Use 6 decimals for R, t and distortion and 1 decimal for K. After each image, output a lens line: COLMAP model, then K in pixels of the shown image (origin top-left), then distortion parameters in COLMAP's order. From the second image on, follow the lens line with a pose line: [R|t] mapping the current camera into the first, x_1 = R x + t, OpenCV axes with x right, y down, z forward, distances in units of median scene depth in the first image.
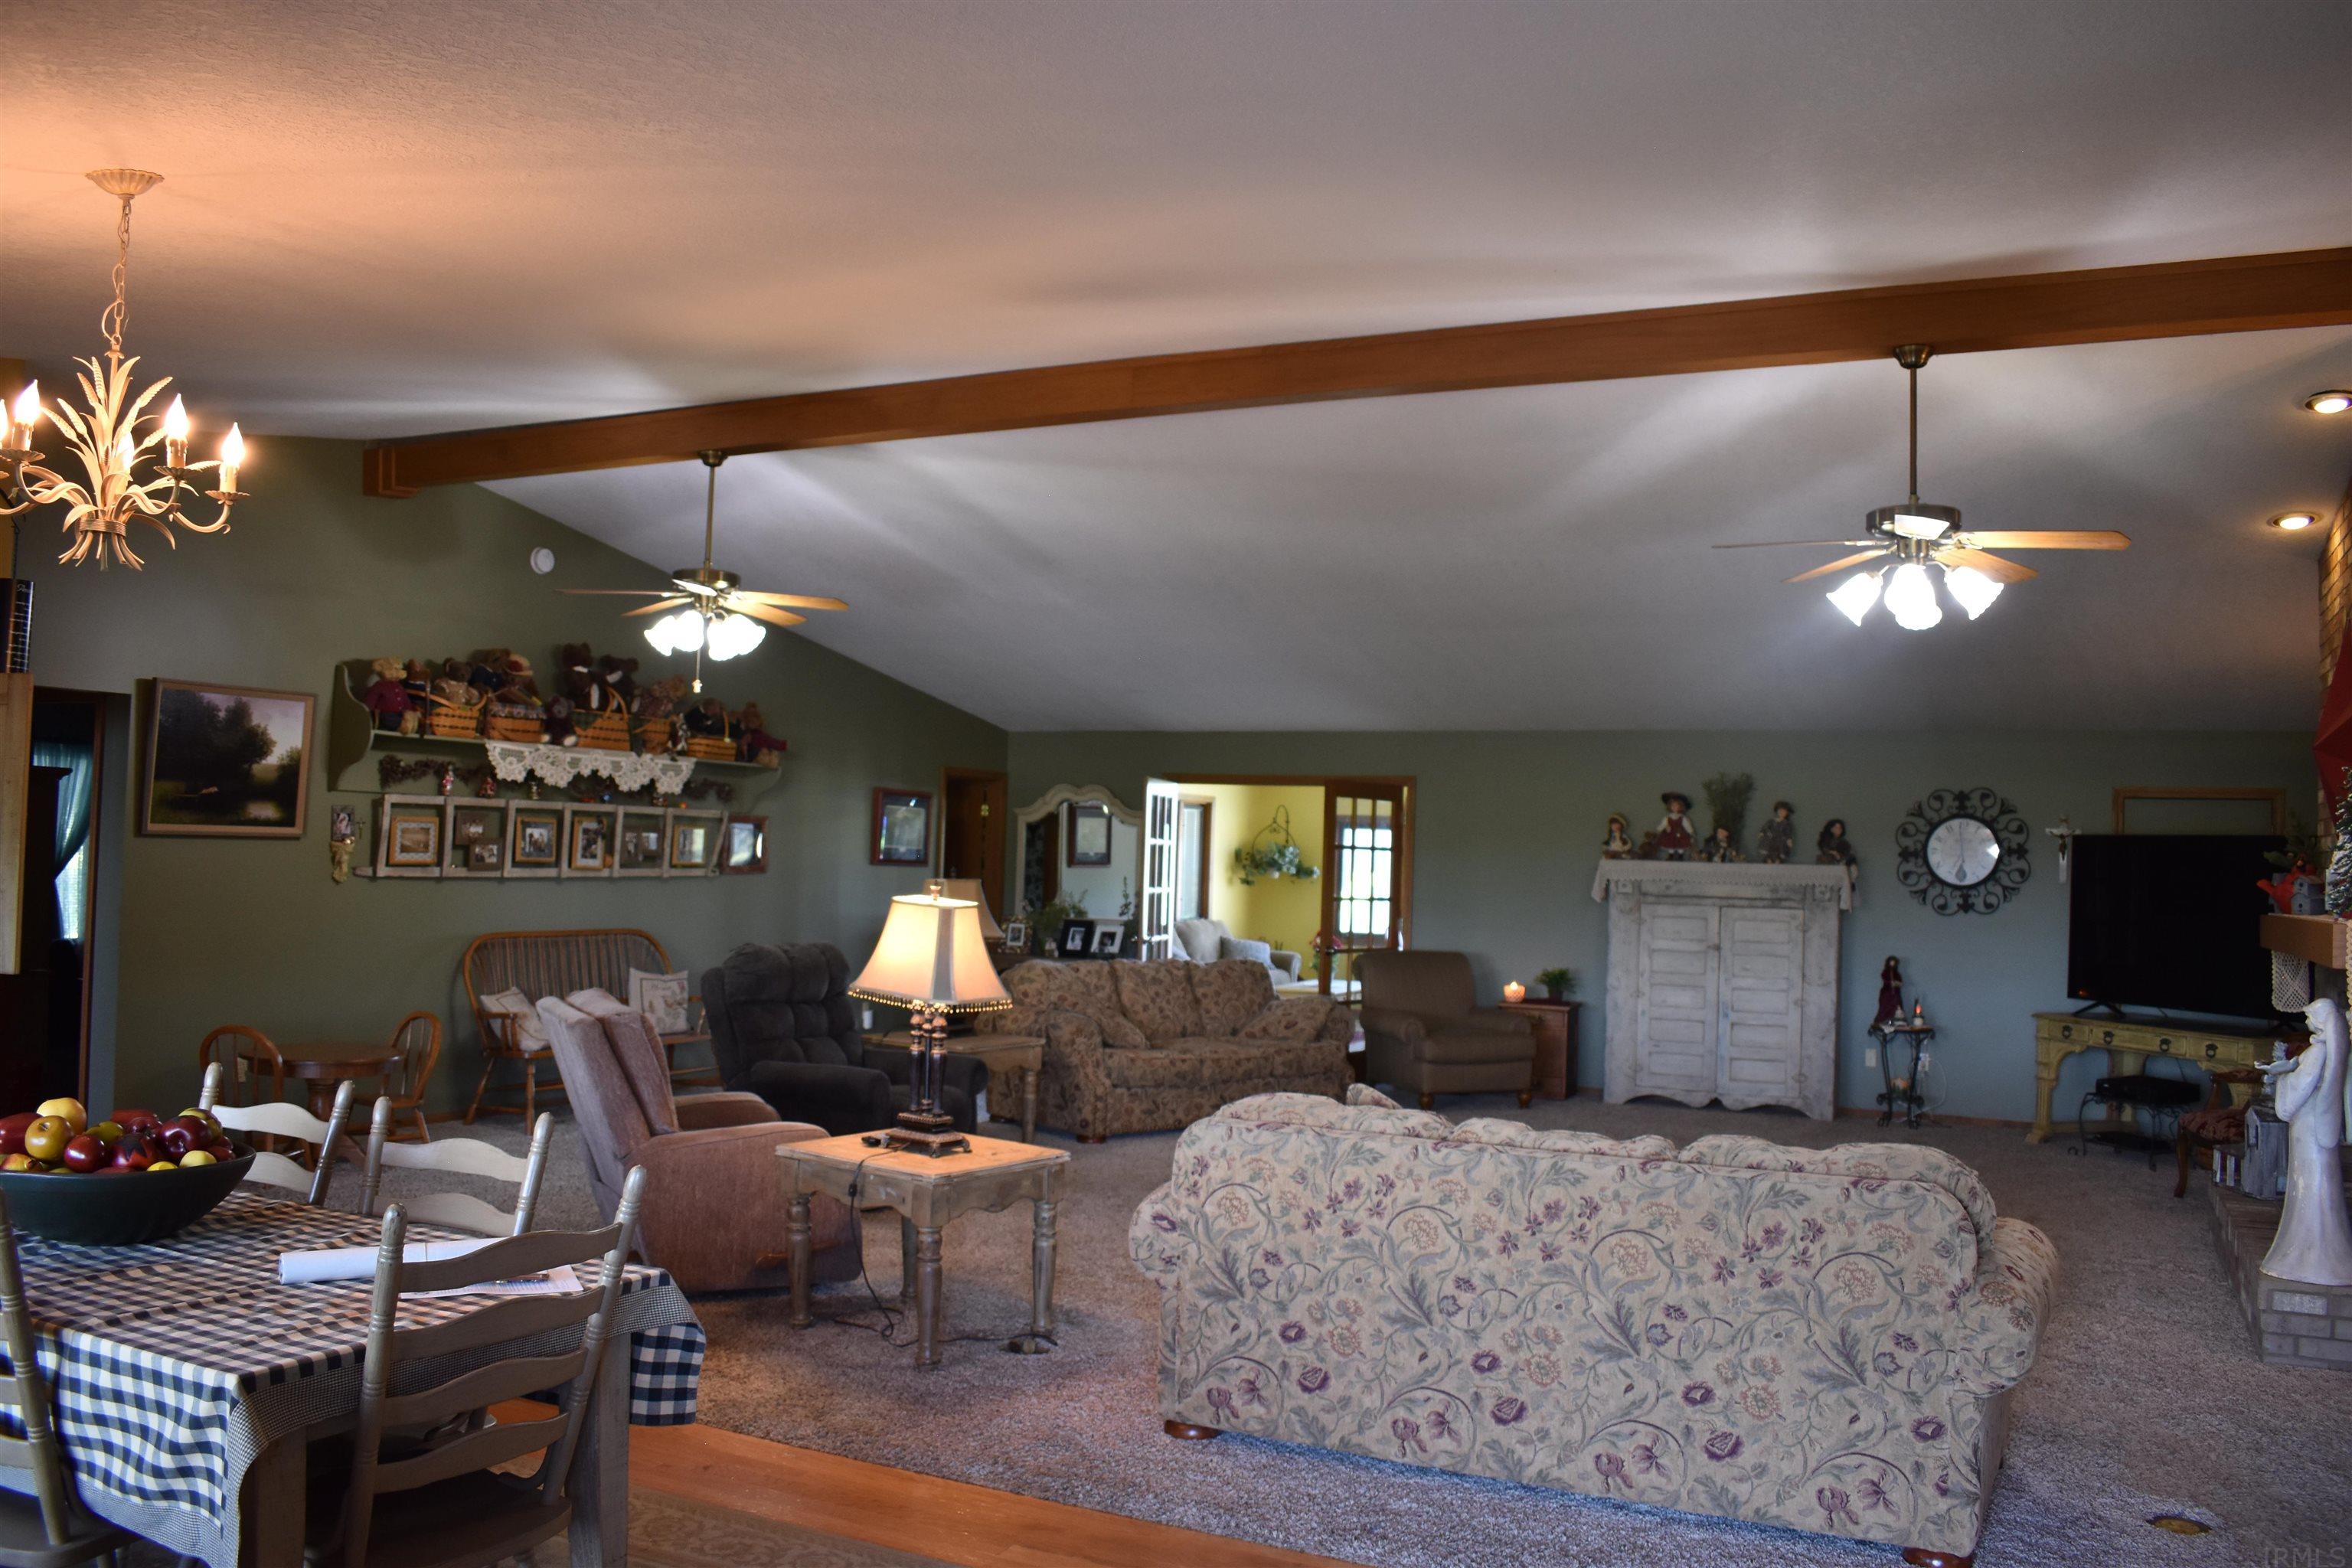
lens RADIAL K [[1831.7, 0, 1172.8], [0, 1831.7, 786.7], [0, 0, 1]] dist [-0.097822, 0.017408]
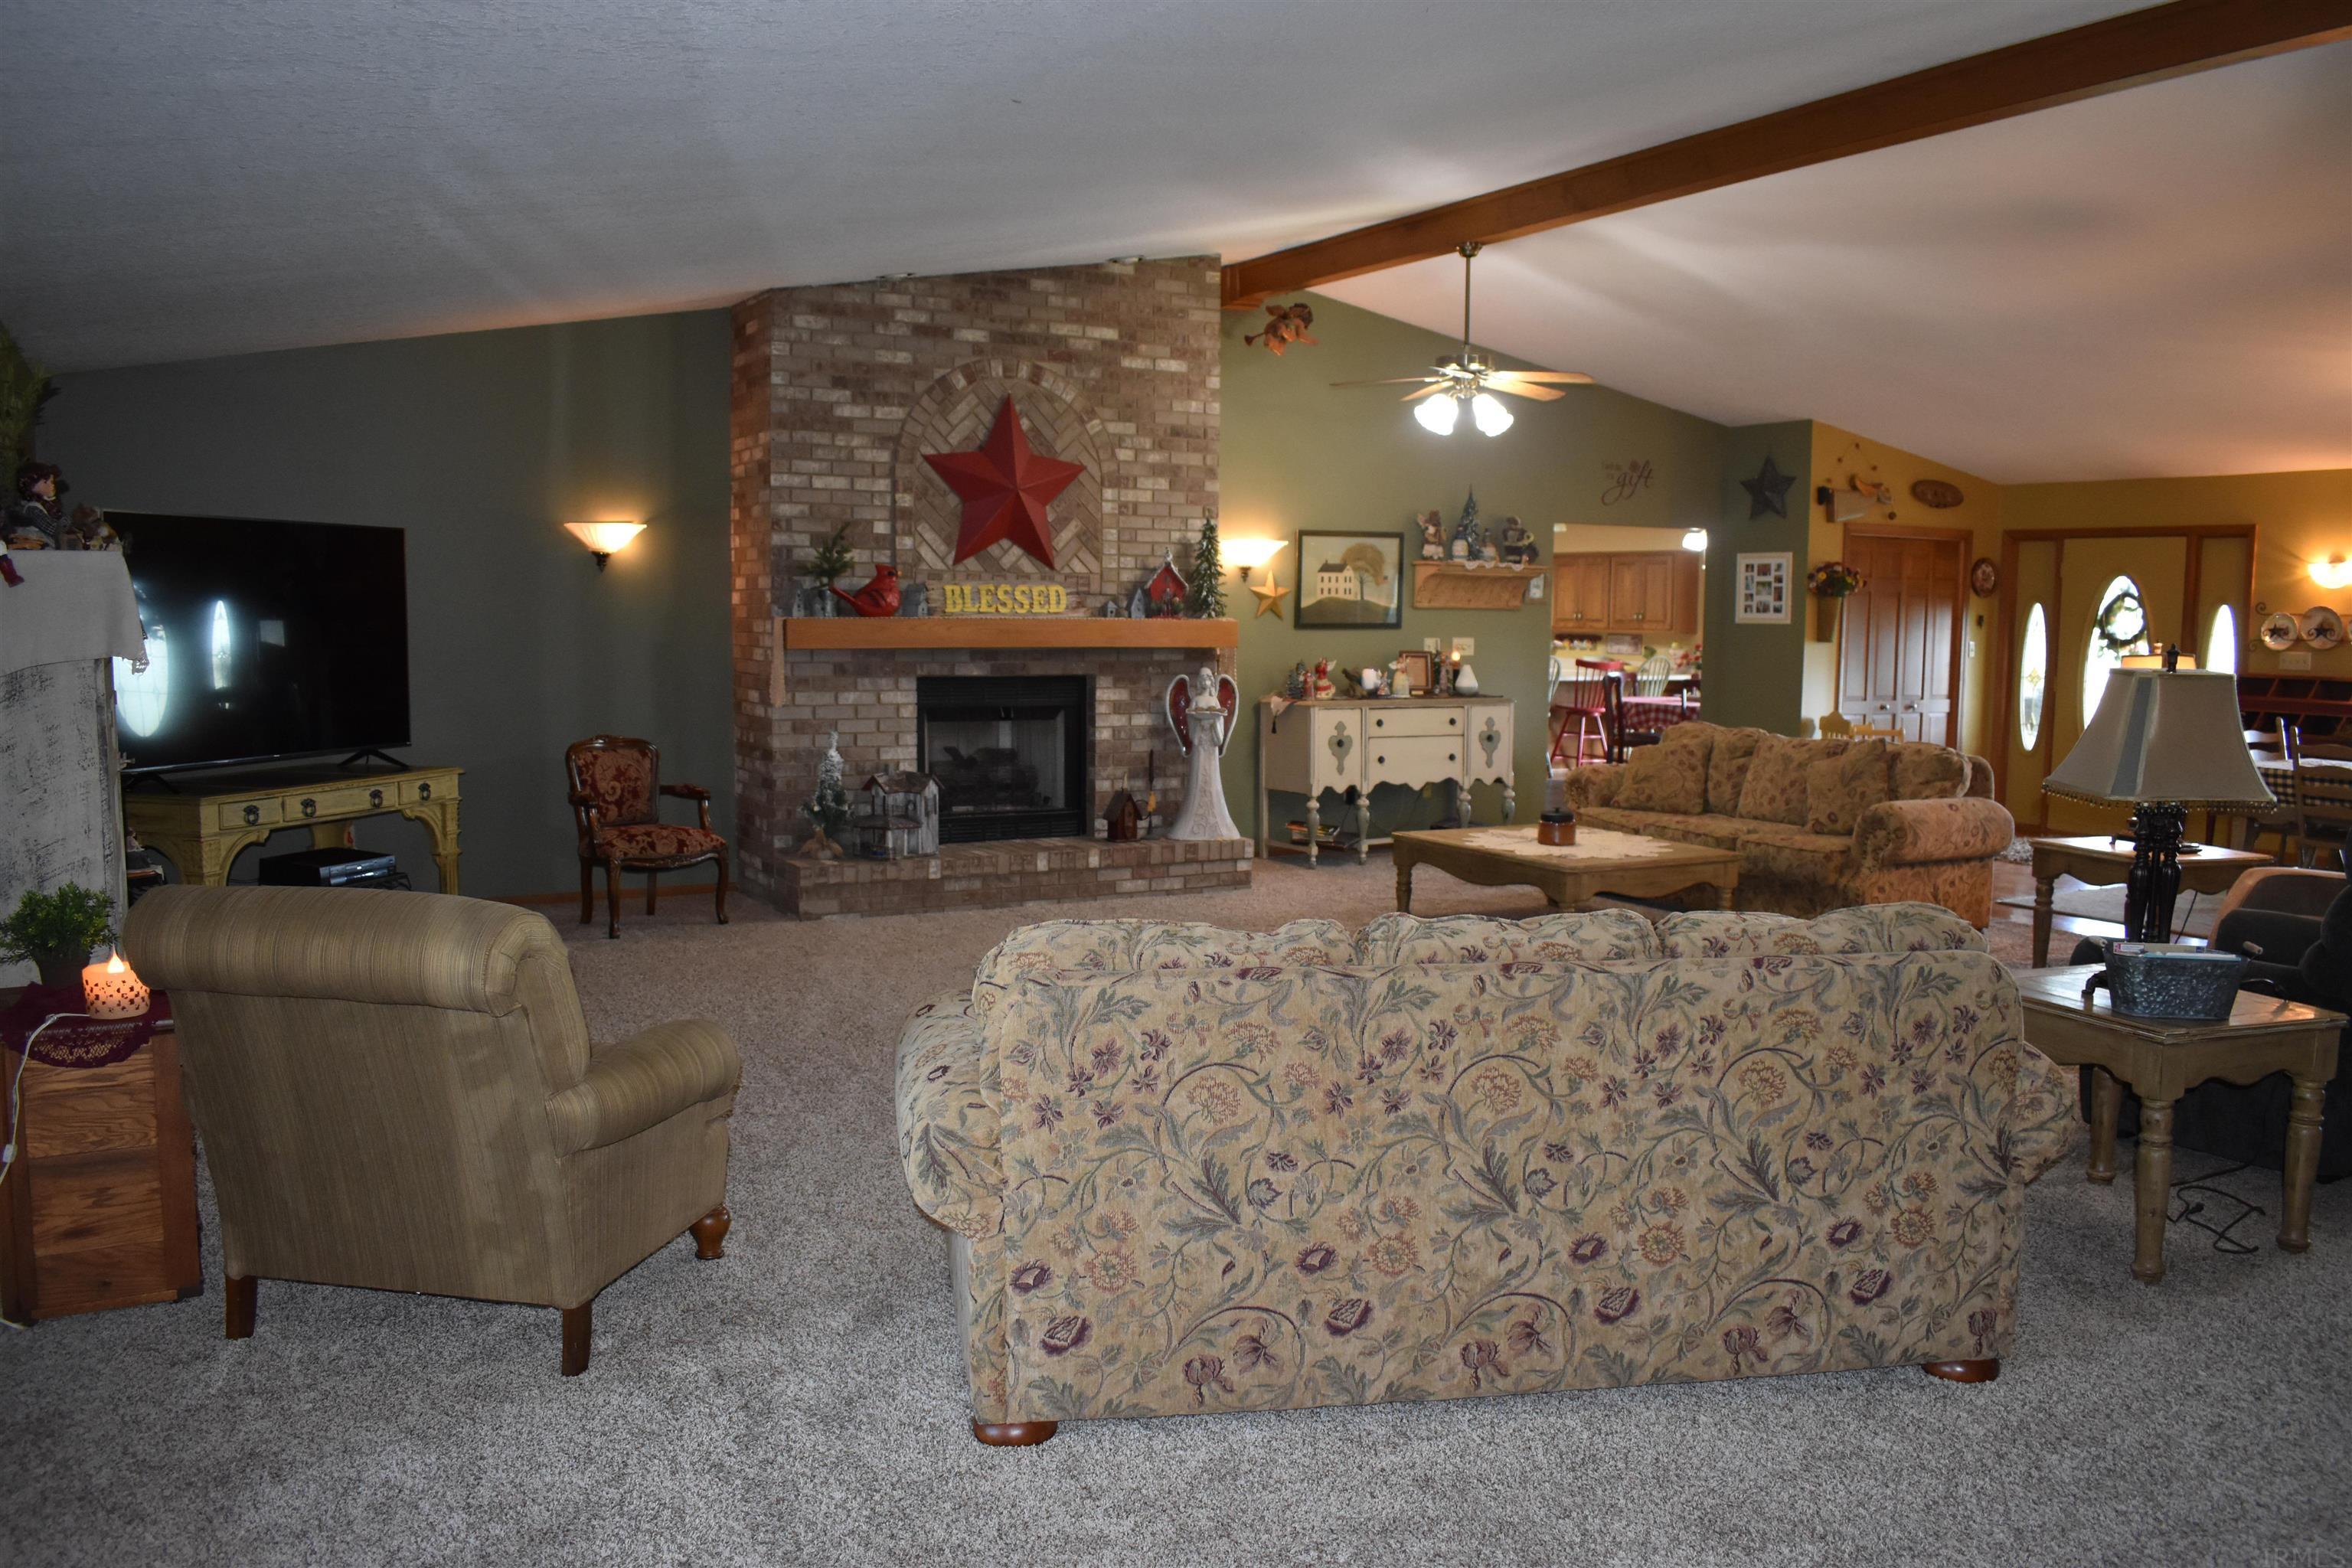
lens RADIAL K [[1831.7, 0, 1172.8], [0, 1831.7, 786.7], [0, 0, 1]] dist [-0.097822, 0.017408]
pose [[-0.826776, -0.095466, 0.554372, -0.186945], [-0.060136, 0.994847, 0.081633, 0.067401], [-0.559308, 0.034155, -0.828256, 1.738433]]
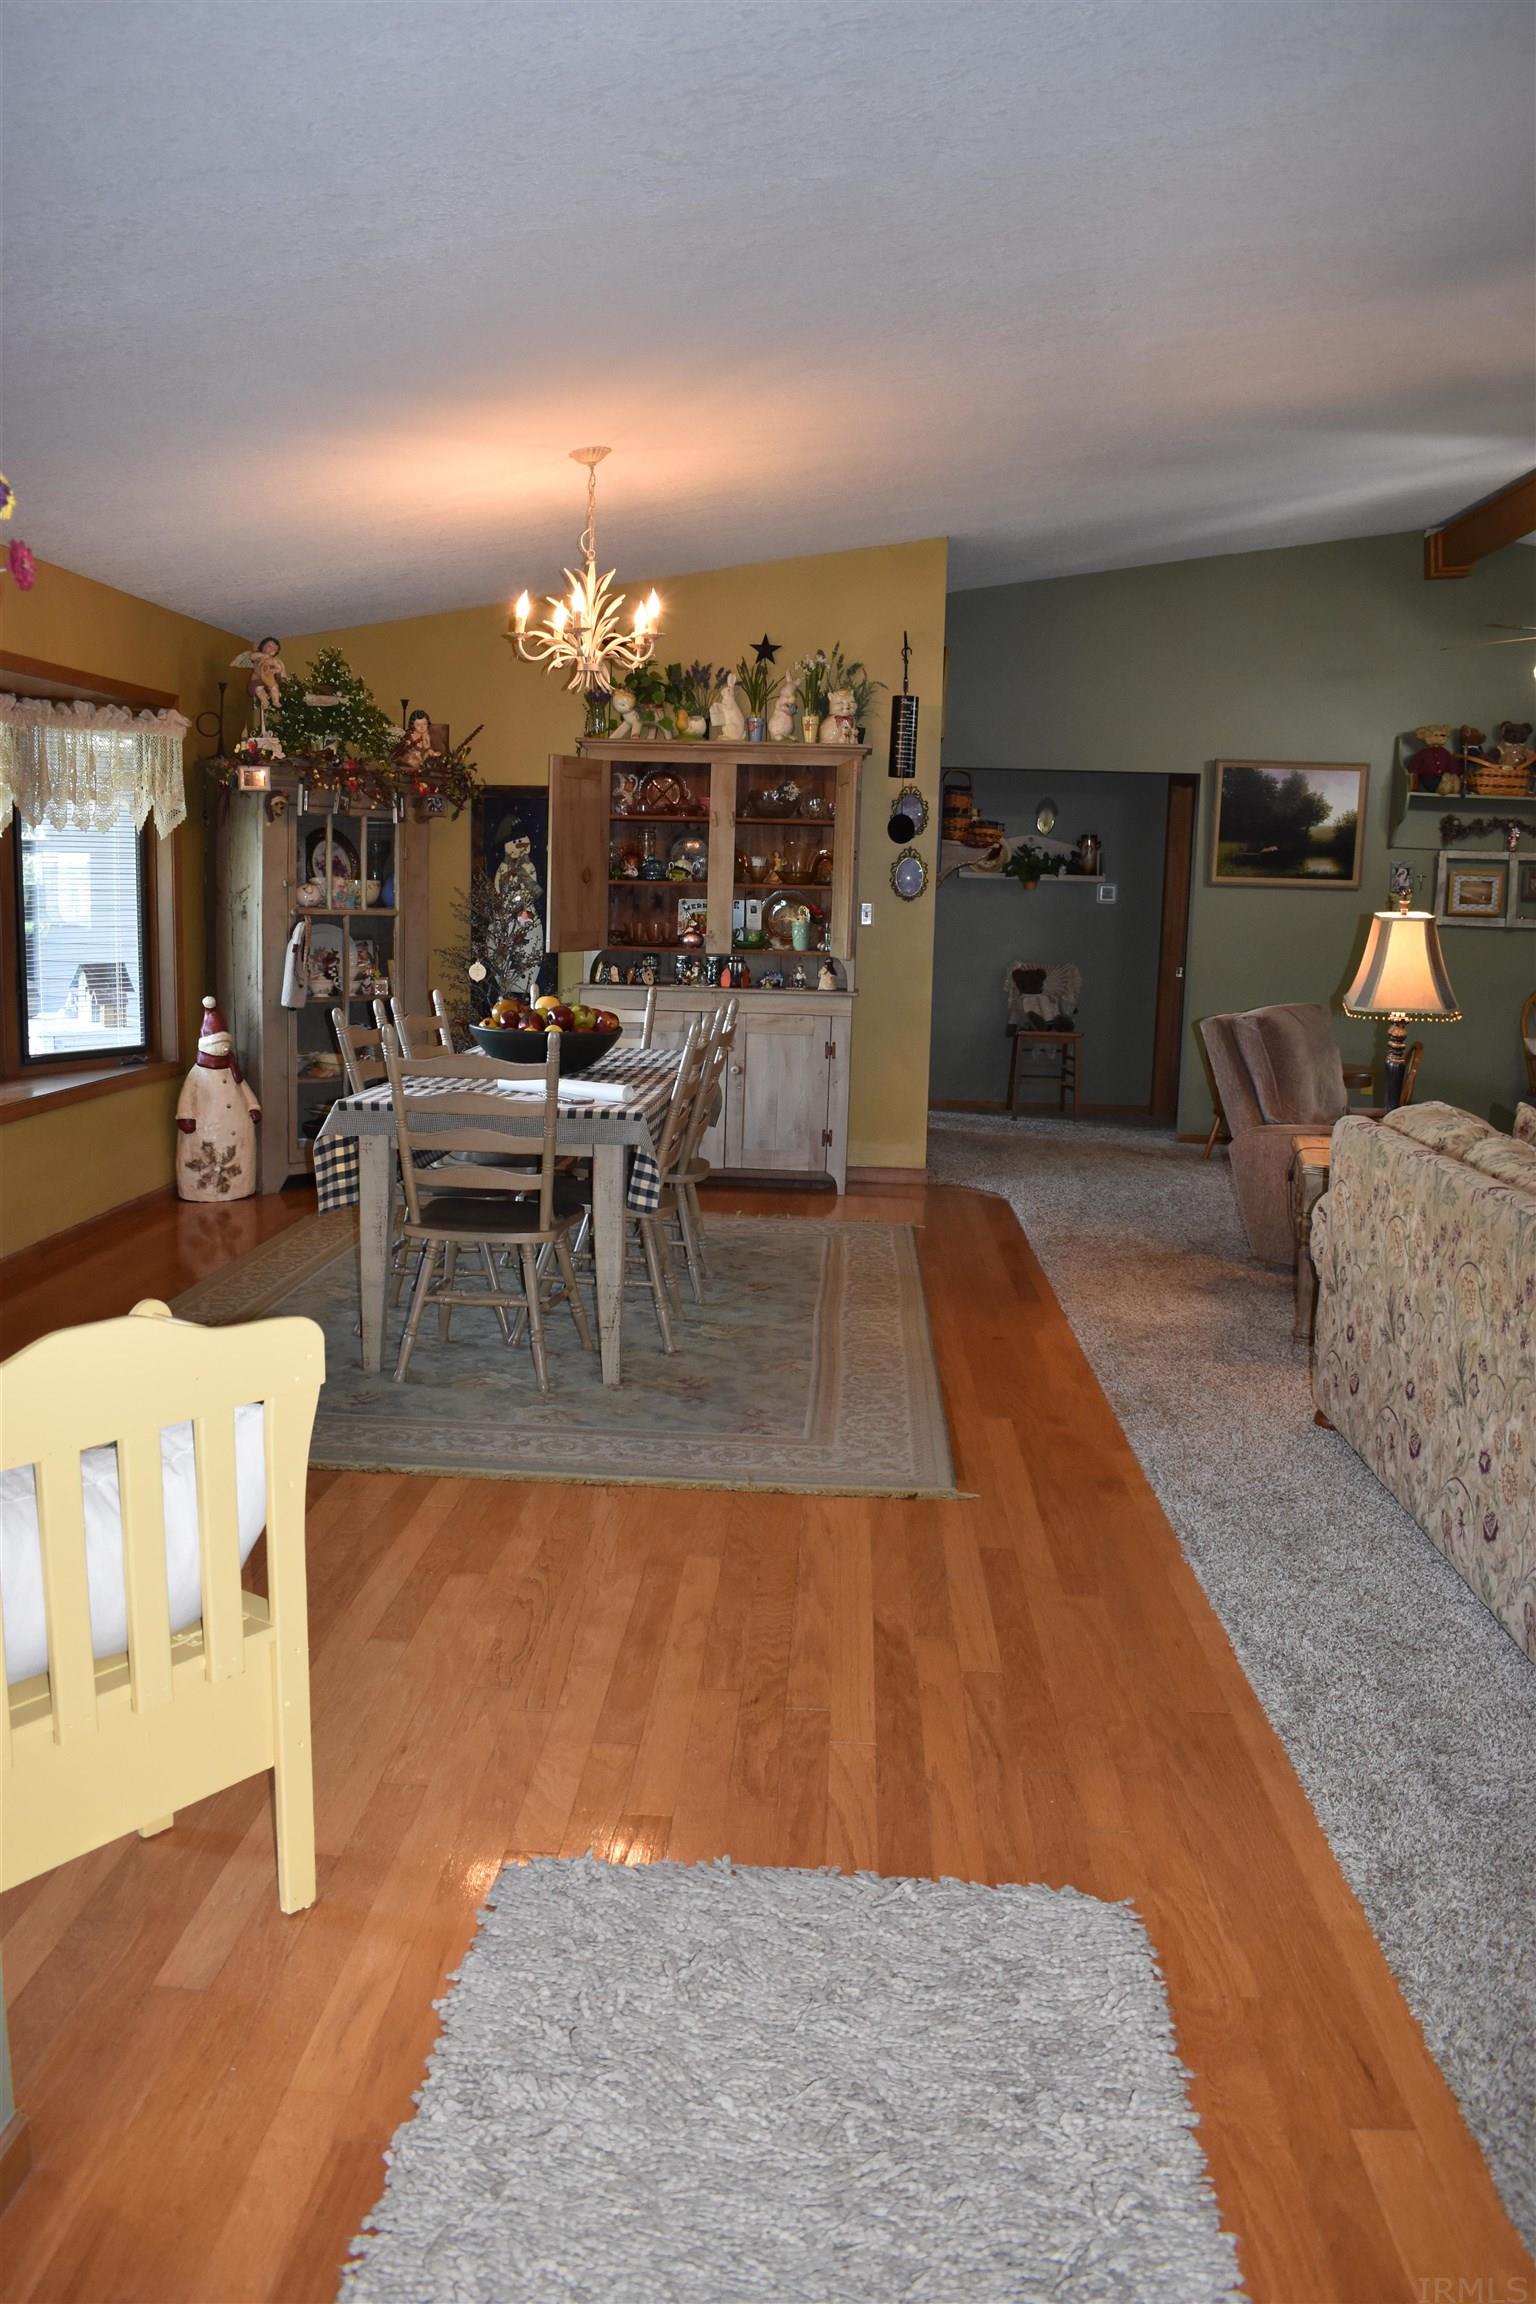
lens RADIAL K [[1794.4, 0, 768.0], [0, 1794.4, 1152.0], [0, 0, 1]] dist [-0.097822, 0.017408]
pose [[0.401415, 0.115044, -0.908642, 0.460615], [0.020904, 0.990671, 0.134665, 0.037252], [0.915658, -0.073051, 0.395265, 0.189978]]
